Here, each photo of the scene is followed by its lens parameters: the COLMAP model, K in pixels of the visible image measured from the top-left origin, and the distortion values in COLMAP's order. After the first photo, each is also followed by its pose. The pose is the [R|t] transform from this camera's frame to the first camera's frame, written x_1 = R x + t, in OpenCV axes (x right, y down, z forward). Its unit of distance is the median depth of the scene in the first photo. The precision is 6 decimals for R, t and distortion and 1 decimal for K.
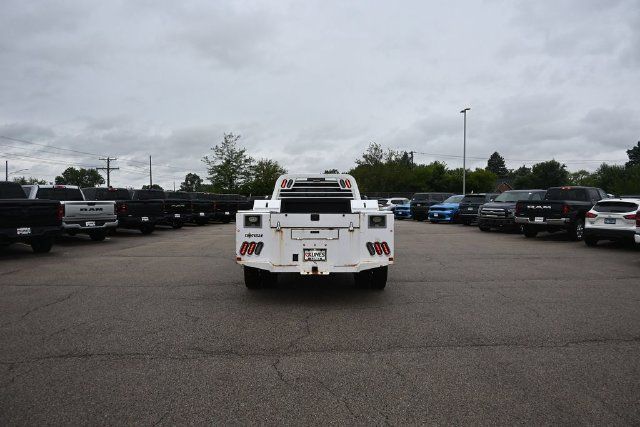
lens RADIAL K [[449.8, 0, 310.9], [0, 449.8, 213.5], [0, 0, 1]] dist [-0.002226, -0.000268]
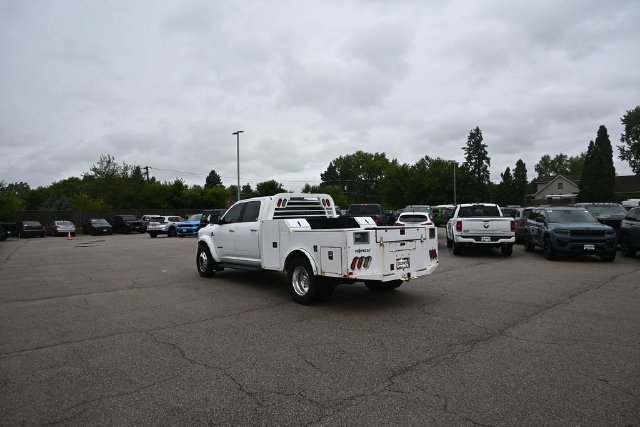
lens RADIAL K [[442.8, 0, 309.5], [0, 442.8, 213.3], [0, 0, 1]] dist [0.000704, -0.001593]
pose [[0.783387, -0.015533, 0.621340, -0.638256], [0.037792, 0.999028, -0.022673, -0.016230], [-0.620384, 0.041243, 0.783213, 0.161657]]
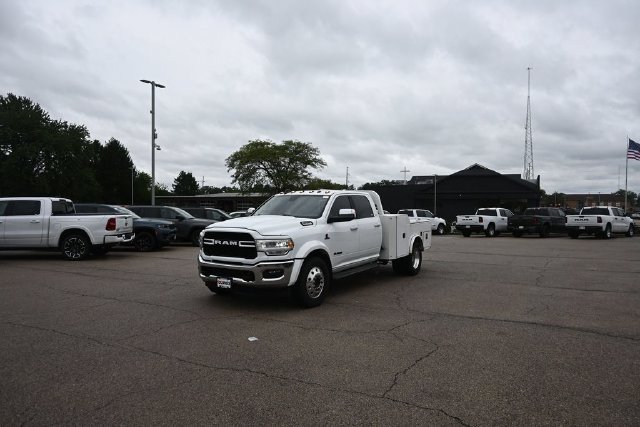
lens RADIAL K [[454.3, 0, 311.3], [0, 454.3, 258.5], [0, 0, 1]] dist [0.003275, 0.000182]
pose [[-0.852312, -0.067002, 0.518724, -0.515454], [0.005775, 0.990495, 0.137429, -0.075525], [-0.523002, 0.120128, -0.843824, 2.034250]]
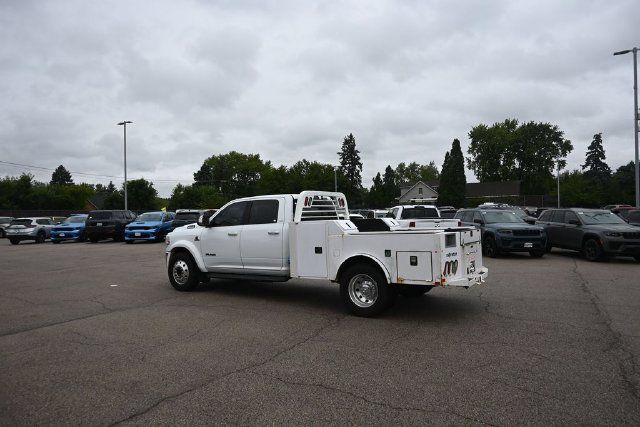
lens RADIAL K [[442.8, 0, 309.5], [0, 442.8, 213.3], [0, 0, 1]] dist [0.000704, -0.001593]
pose [[0.546526, -0.011358, 0.837365, -0.801600], [0.041855, 0.999029, -0.013766, -0.030544], [-0.836395, 0.042571, 0.546471, 0.509420]]
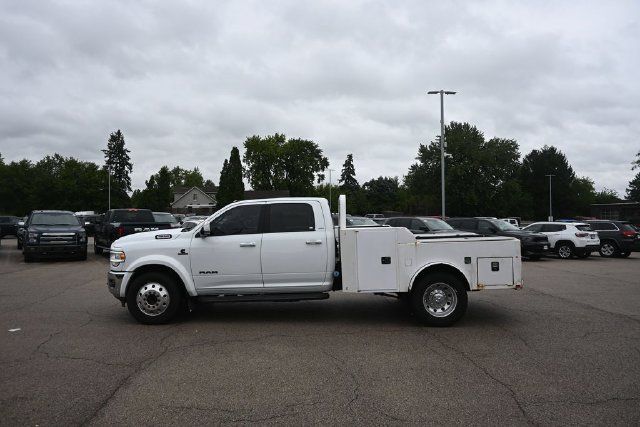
lens RADIAL K [[449.8, 0, 310.9], [0, 449.8, 213.5], [0, 0, 1]] dist [-0.002226, -0.000268]
pose [[0.006438, 0.005200, 0.999966, -0.866434], [0.035988, 0.999337, -0.005428, -0.052062], [-0.999331, 0.036021, 0.006247, 1.057353]]
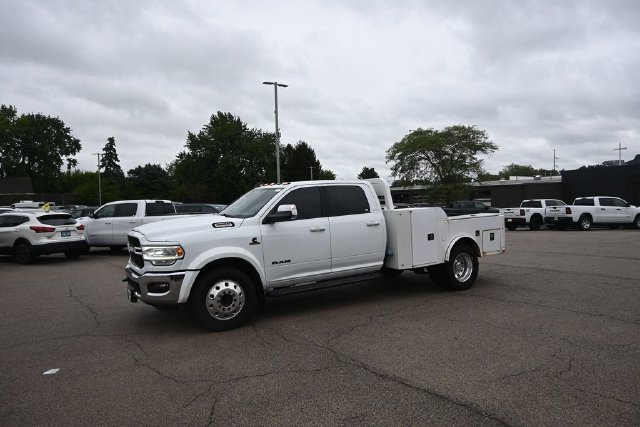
lens RADIAL K [[453.5, 0, 315.7], [0, 453.5, 212.1], [0, 0, 1]] dist [0.007234, 0.004205]
pose [[-0.547432, -0.006203, 0.836827, -0.706909], [0.048977, 0.998021, 0.039438, -0.063288], [-0.835416, 0.062575, -0.546045, 1.576584]]
